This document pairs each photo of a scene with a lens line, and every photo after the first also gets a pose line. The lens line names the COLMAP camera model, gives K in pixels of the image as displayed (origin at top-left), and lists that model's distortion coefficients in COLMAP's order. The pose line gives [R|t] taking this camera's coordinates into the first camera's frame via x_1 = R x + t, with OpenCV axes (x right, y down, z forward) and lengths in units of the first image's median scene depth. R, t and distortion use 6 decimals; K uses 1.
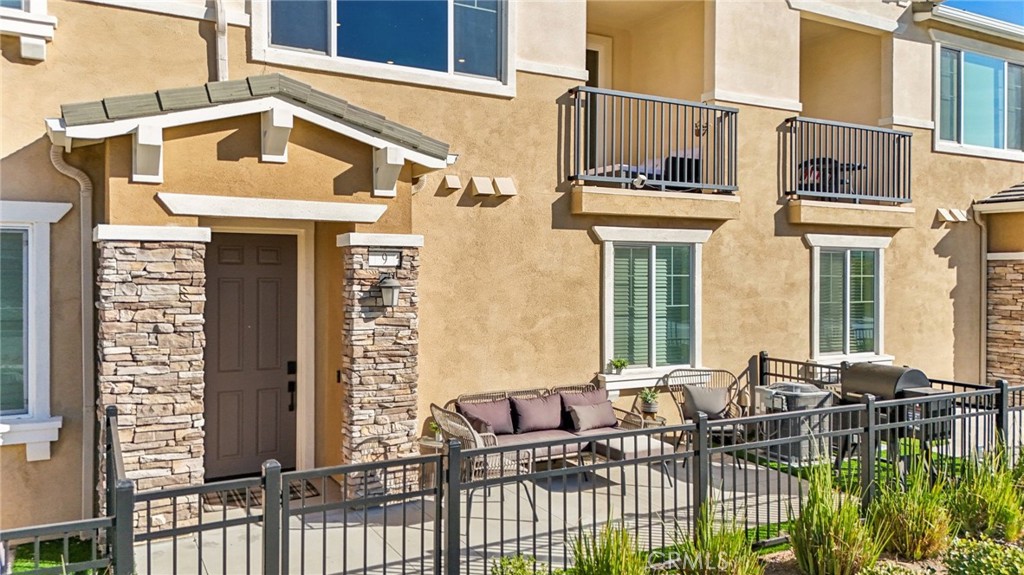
lens RADIAL K [[744.9, 0, 512.0], [0, 744.9, 287.5], [0, 0, 1]] dist [0.073410, -0.100674]
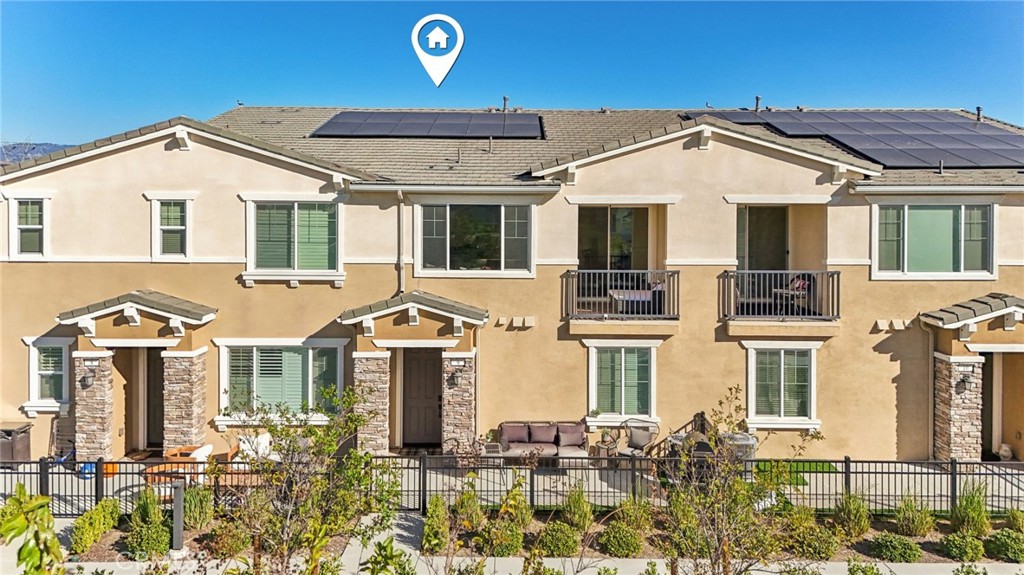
lens RADIAL K [[729.7, 0, 510.3], [0, 729.7, 230.8], [0, 0, 1]] dist [0.077767, -0.091274]
pose [[0.873405, 0.008976, -0.486912, 0.932829], [-0.009033, 0.999957, 0.002231, -0.392841], [0.486910, 0.002450, 0.873448, -0.803531]]
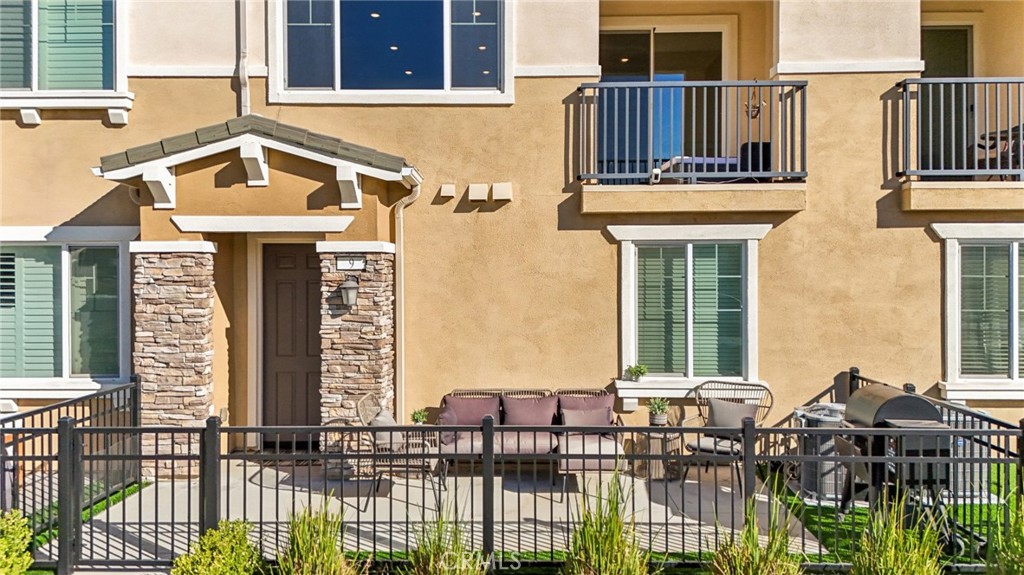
lens RADIAL K [[744.9, 0, 512.0], [0, 744.9, 287.5], [0, 0, 1]] dist [0.073410, -0.100674]
pose [[0.867784, 0.003561, -0.496929, 0.517242], [-0.004279, 0.999991, -0.000306, -0.001858], [0.496924, 0.002392, 0.867791, 0.110928]]
